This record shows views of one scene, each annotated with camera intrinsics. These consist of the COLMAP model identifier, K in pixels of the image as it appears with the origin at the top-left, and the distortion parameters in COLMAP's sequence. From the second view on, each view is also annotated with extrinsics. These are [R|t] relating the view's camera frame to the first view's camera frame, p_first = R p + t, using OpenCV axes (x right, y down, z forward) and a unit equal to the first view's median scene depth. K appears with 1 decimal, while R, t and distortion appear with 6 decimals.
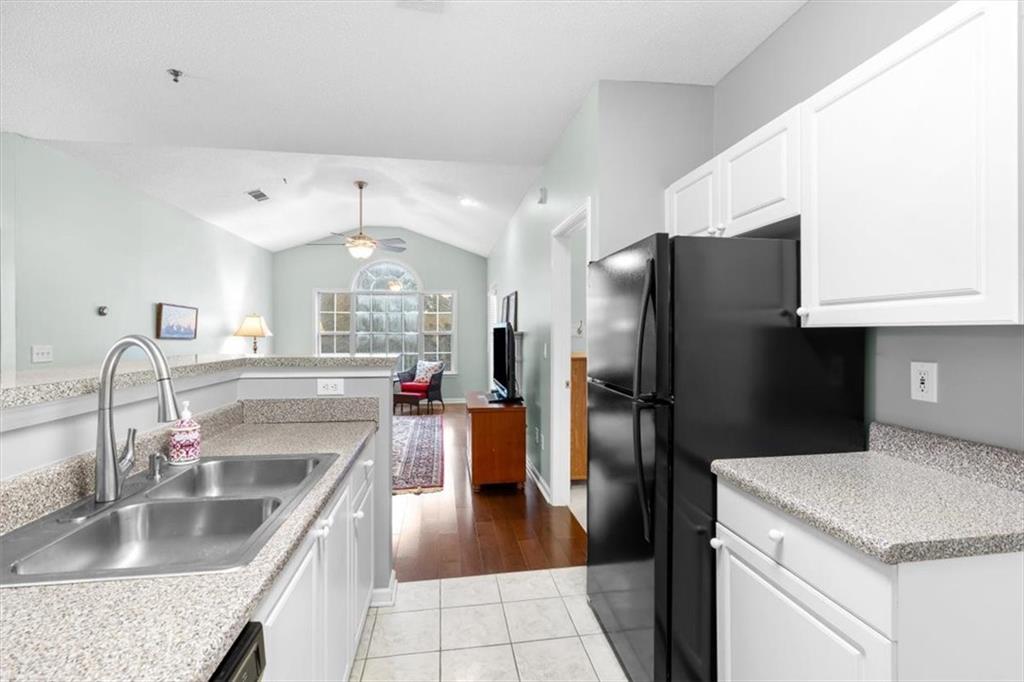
lens RADIAL K [[460.6, 0, 515.3], [0, 460.6, 334.9], [0, 0, 1]] dist [-0.001583, -0.000144]
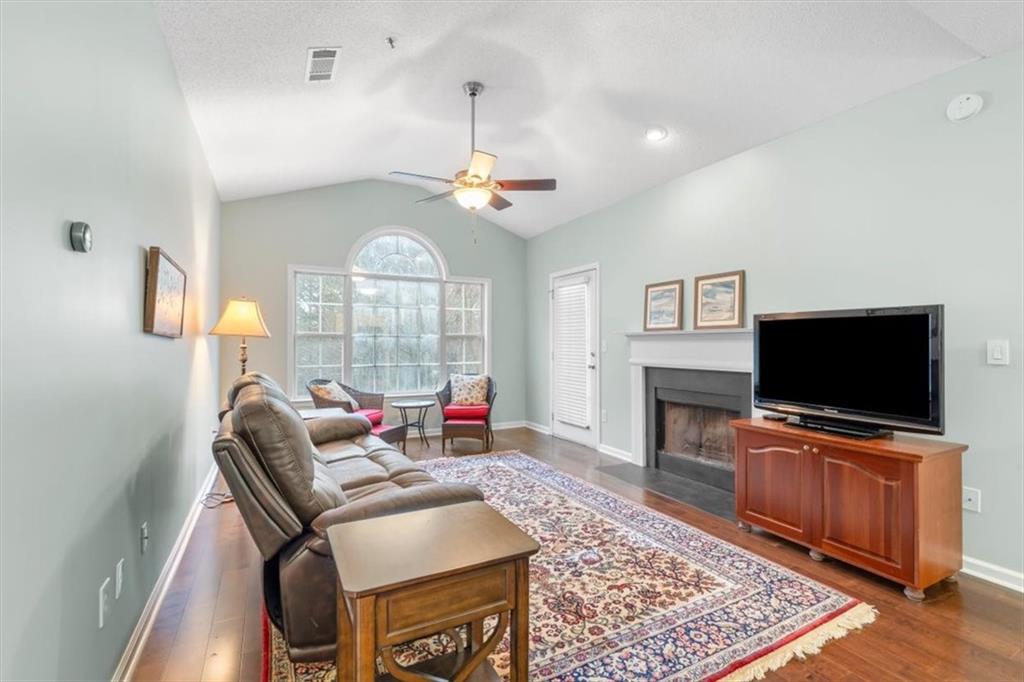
lens RADIAL K [[460.2, 0, 512.0], [0, 460.2, 341.0], [0, 0, 1]] dist [-0.001335, 0.000155]
pose [[0.946798, -0.000503, 0.321828, -0.483999], [0.003476, 0.999956, -0.008663, 0.014761], [-0.321810, 0.009320, 0.946758, 0.406997]]
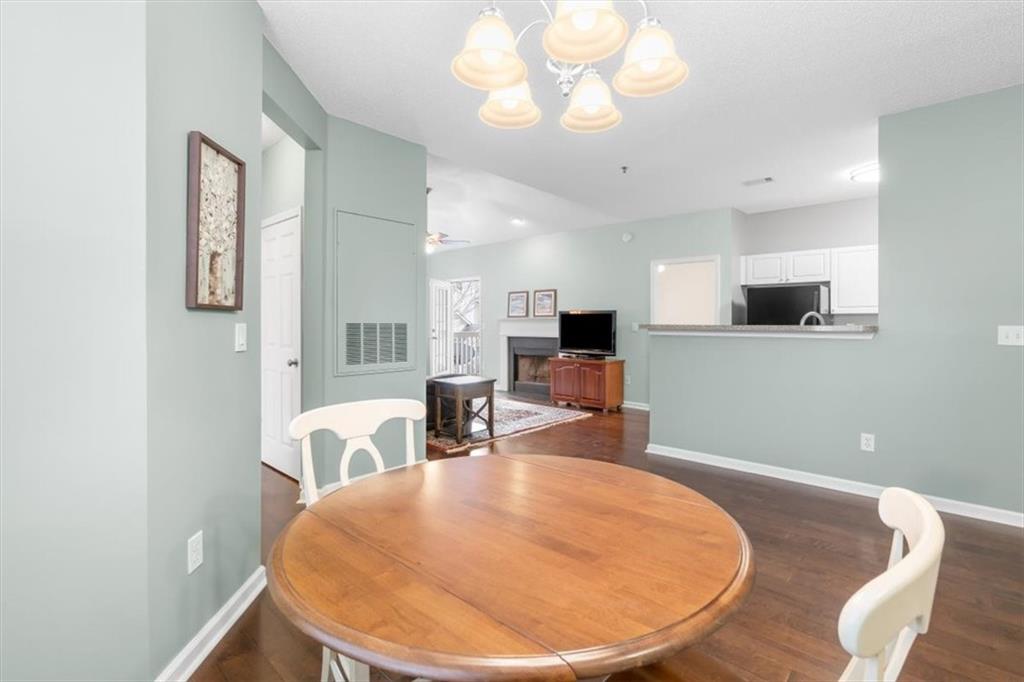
lens RADIAL K [[460.6, 0, 515.3], [0, 460.6, 334.9], [0, 0, 1]] dist [-0.001583, -0.000144]
pose [[0.778701, -0.011824, 0.627283, -0.903956], [0.000797, 0.999840, 0.017857, 0.021275], [-0.627394, -0.013405, 0.778586, -0.059539]]
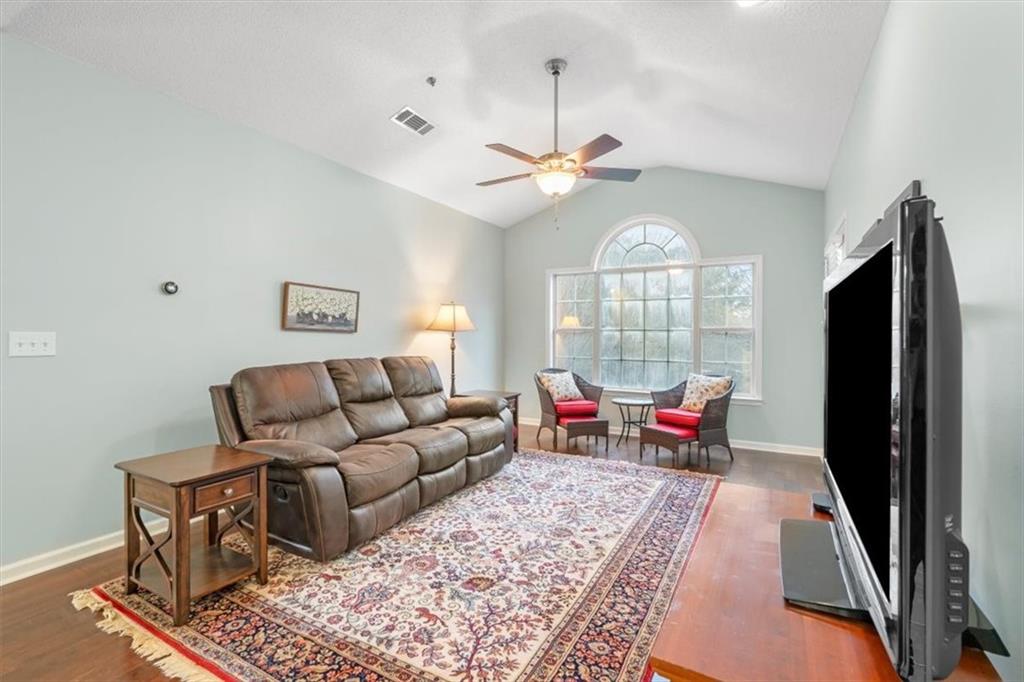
lens RADIAL K [[460.6, 0, 515.3], [0, 460.6, 334.9], [0, 0, 1]] dist [-0.001583, -0.000144]
pose [[0.784298, 0.002704, -0.620378, -0.015753], [-0.008993, 0.999935, -0.007011, 0.014687], [0.620319, 0.011078, 0.784271, 0.517842]]
